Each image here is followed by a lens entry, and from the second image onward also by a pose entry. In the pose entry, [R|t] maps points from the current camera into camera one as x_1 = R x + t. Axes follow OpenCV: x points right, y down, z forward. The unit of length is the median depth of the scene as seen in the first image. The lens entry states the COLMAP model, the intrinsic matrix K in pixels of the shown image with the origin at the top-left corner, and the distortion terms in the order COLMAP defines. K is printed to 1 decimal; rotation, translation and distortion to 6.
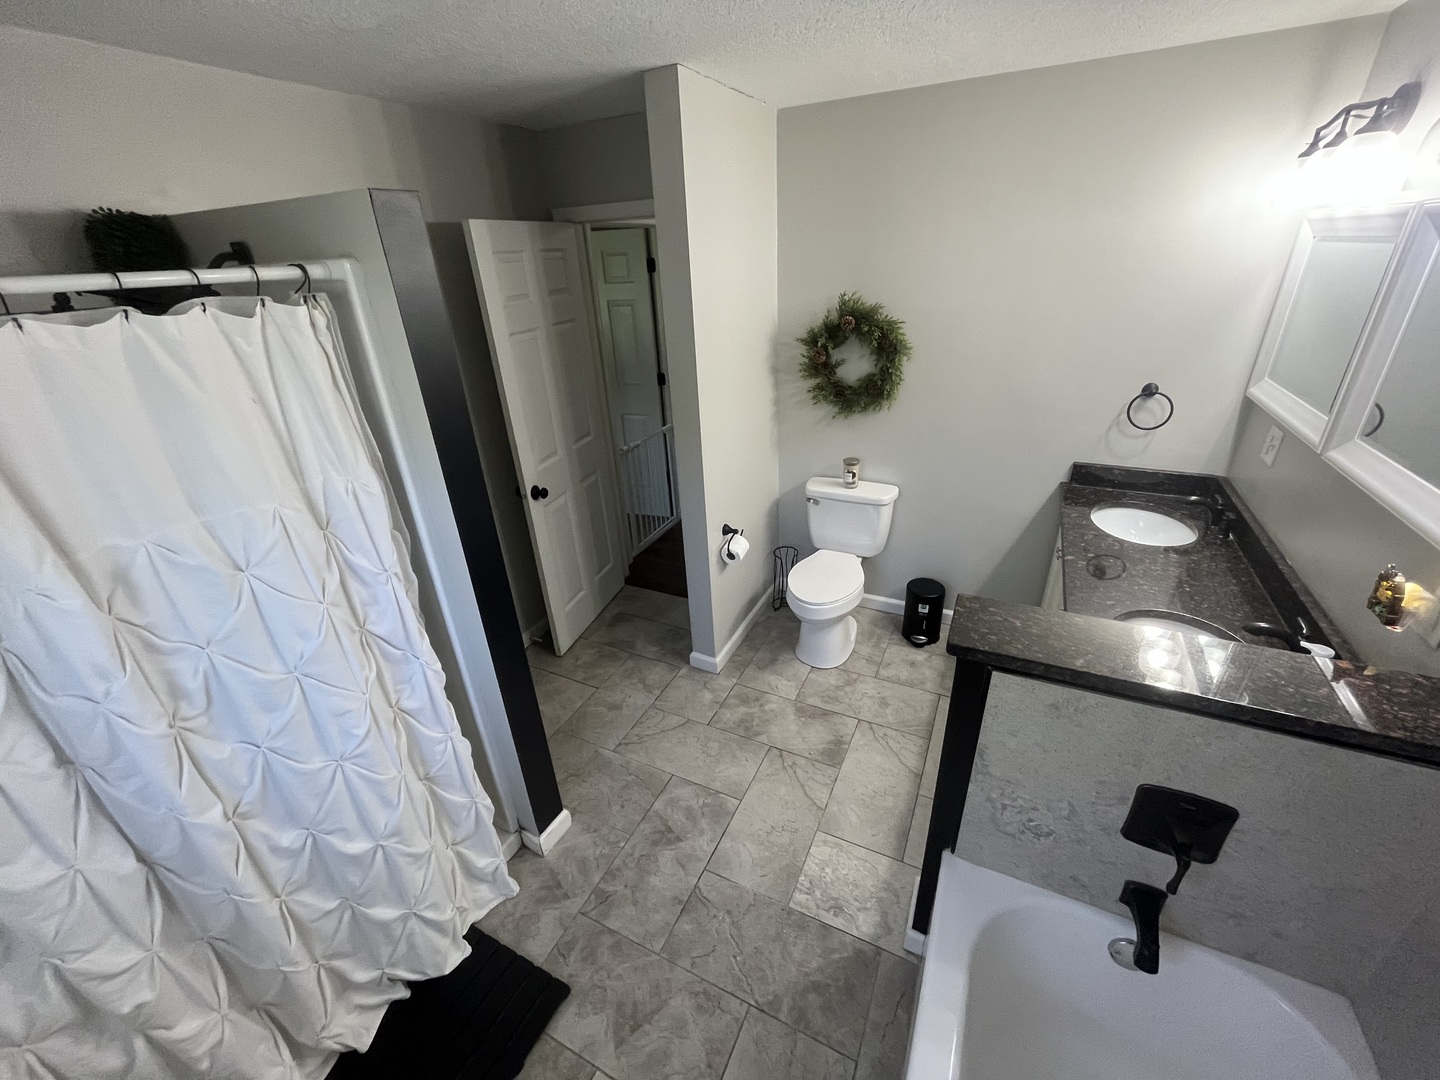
lens RADIAL K [[582.4, 0, 718.0], [0, 582.4, 540.7], [0, 0, 1]] dist [-0.002270, -0.000317]
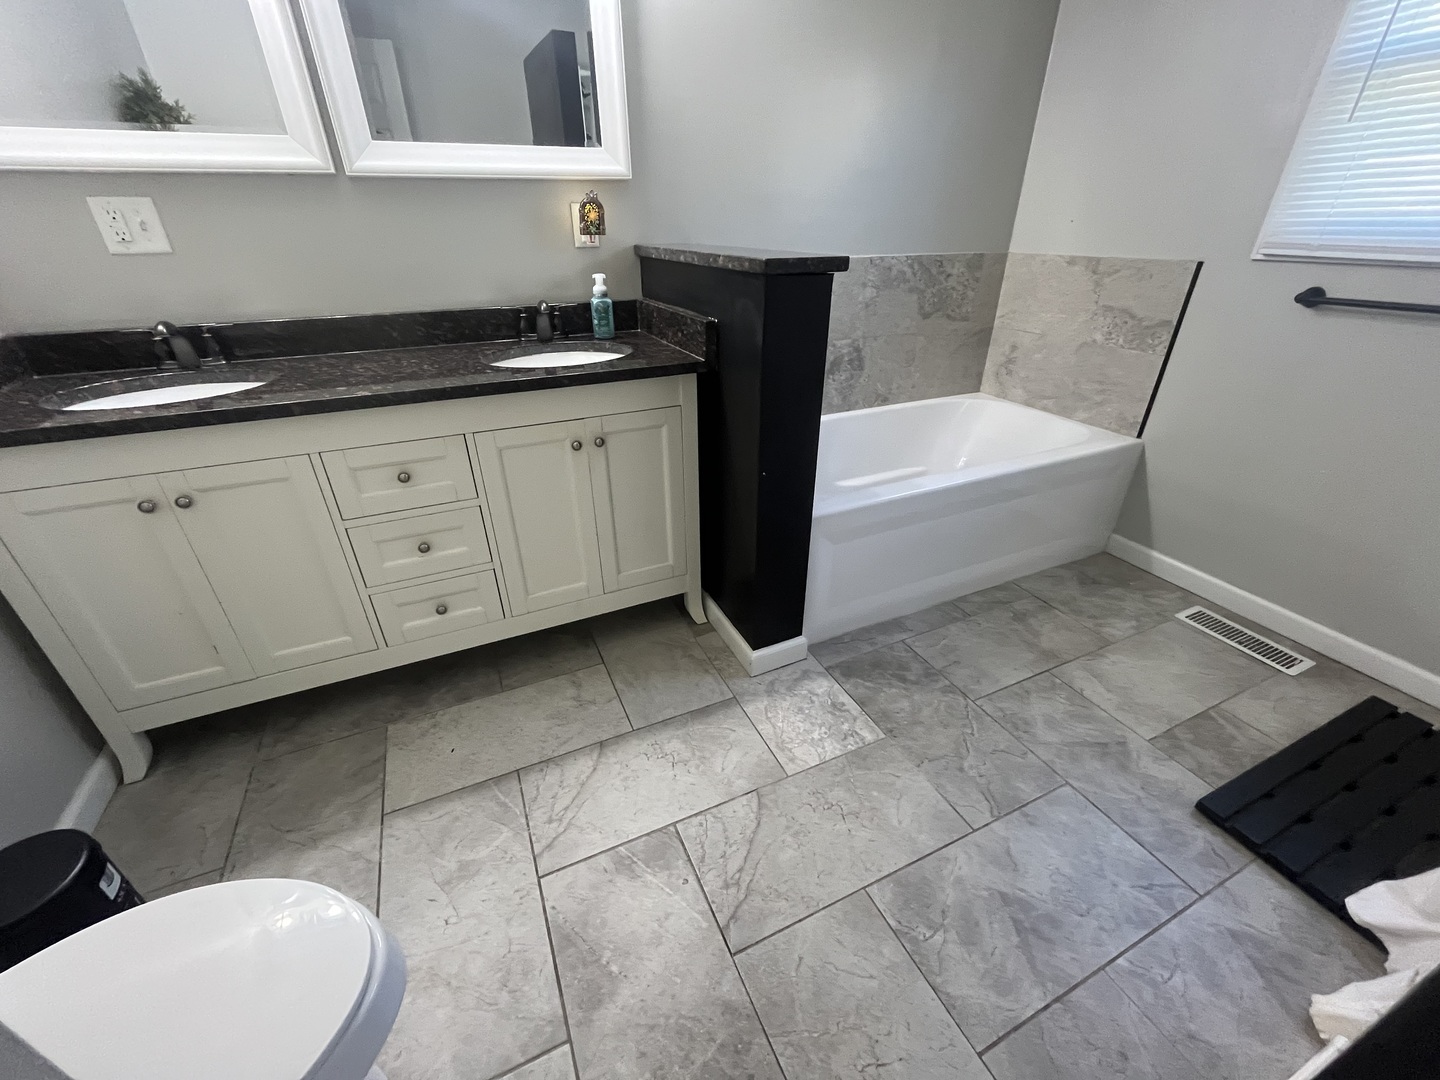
lens RADIAL K [[582.4, 0, 718.0], [0, 582.4, 540.7], [0, 0, 1]] dist [-0.002270, -0.000317]
pose [[-0.777835, -0.250472, 0.576399, -0.094664], [0.319799, 0.631784, 0.706100, -0.196421], [-0.541019, 0.733561, -0.411323, 1.201941]]
